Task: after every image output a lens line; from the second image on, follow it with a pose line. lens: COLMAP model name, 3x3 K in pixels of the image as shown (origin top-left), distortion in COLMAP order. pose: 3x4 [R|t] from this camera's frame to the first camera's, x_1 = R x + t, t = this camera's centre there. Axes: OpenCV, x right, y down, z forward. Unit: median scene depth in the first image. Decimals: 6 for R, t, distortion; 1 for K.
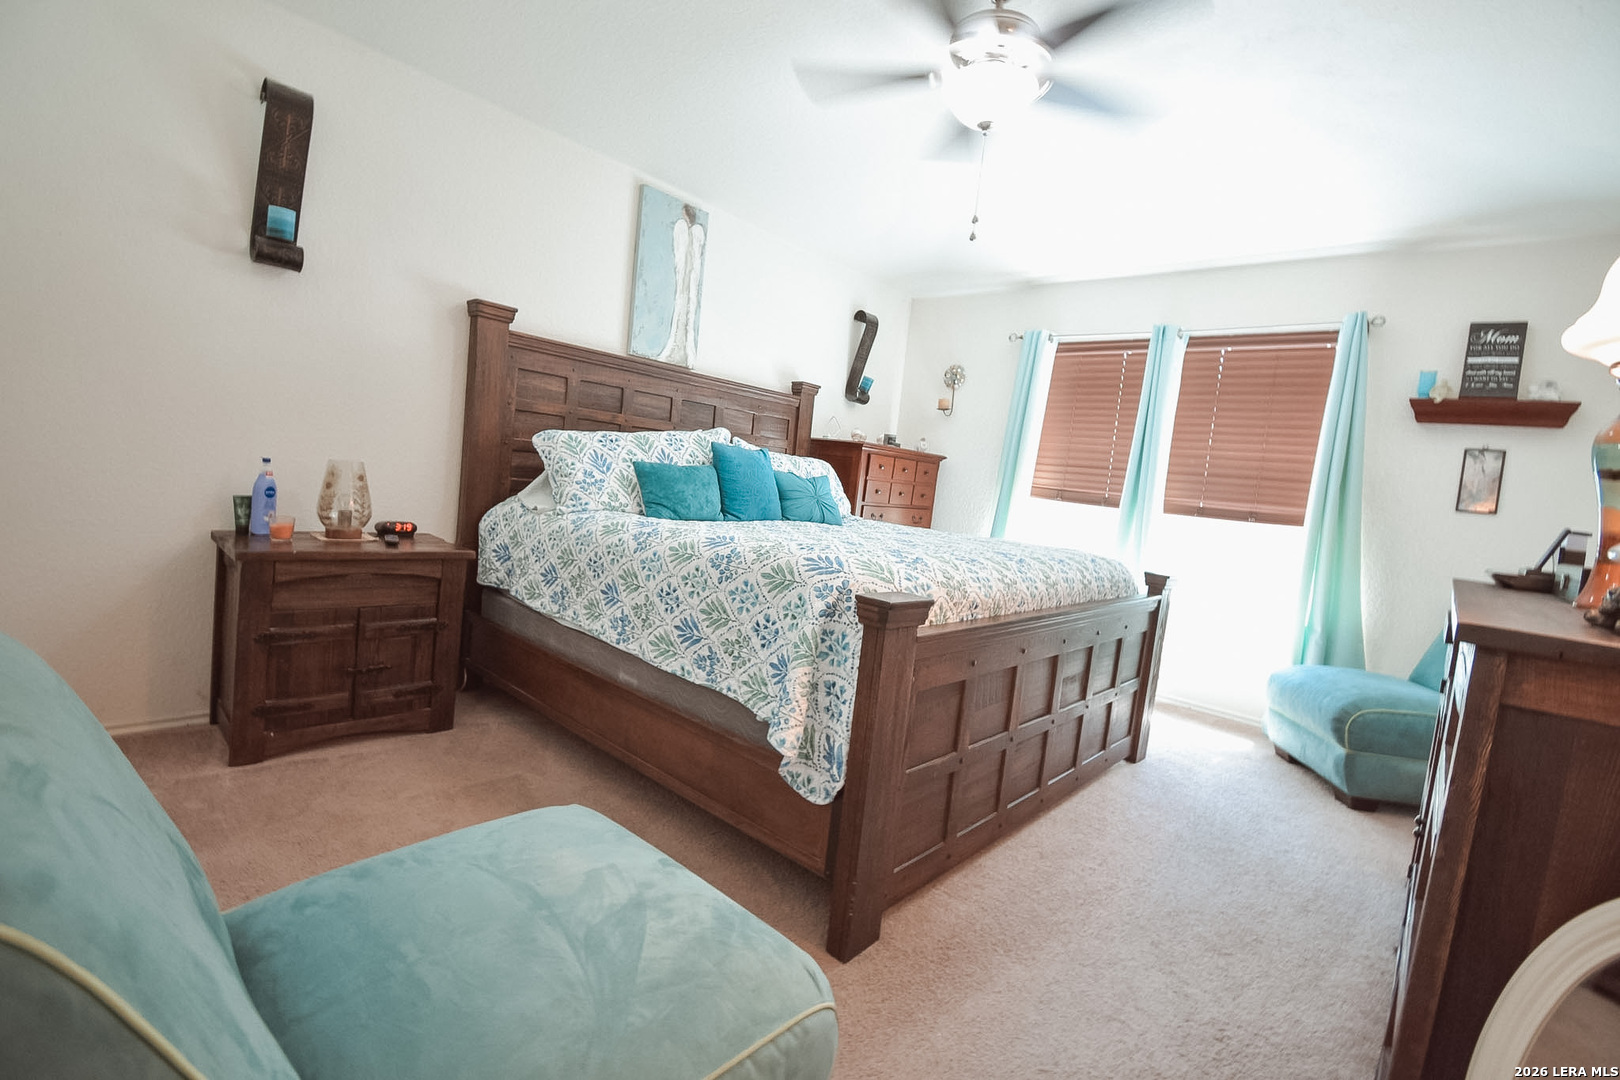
lens RADIAL K [[711.9, 0, 813.4], [0, 711.9, 533.1], [0, 0, 1]] dist [0.028243, -0.029933]
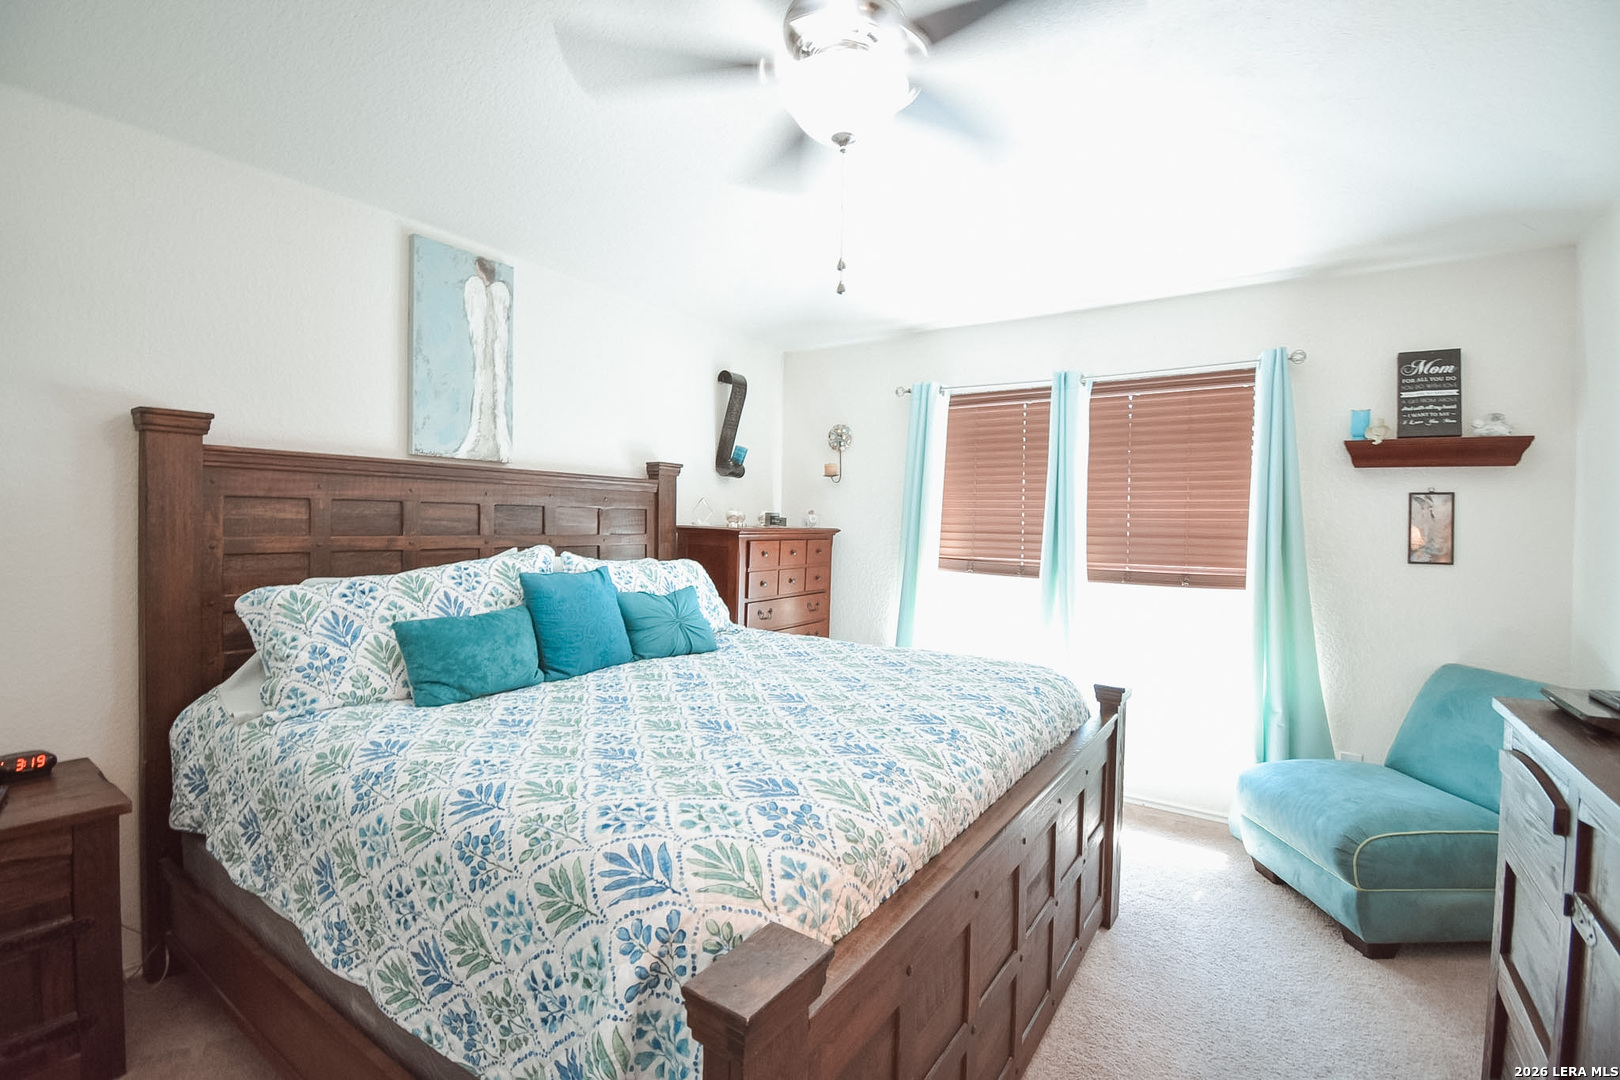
lens RADIAL K [[711.9, 0, 813.4], [0, 711.9, 533.1], [0, 0, 1]] dist [0.028243, -0.029933]
pose [[0.986513, -0.089747, 0.136888, 0.055522], [0.096813, 0.994246, -0.045855, -0.103019], [-0.131985, 0.058489, 0.989525, 0.226100]]
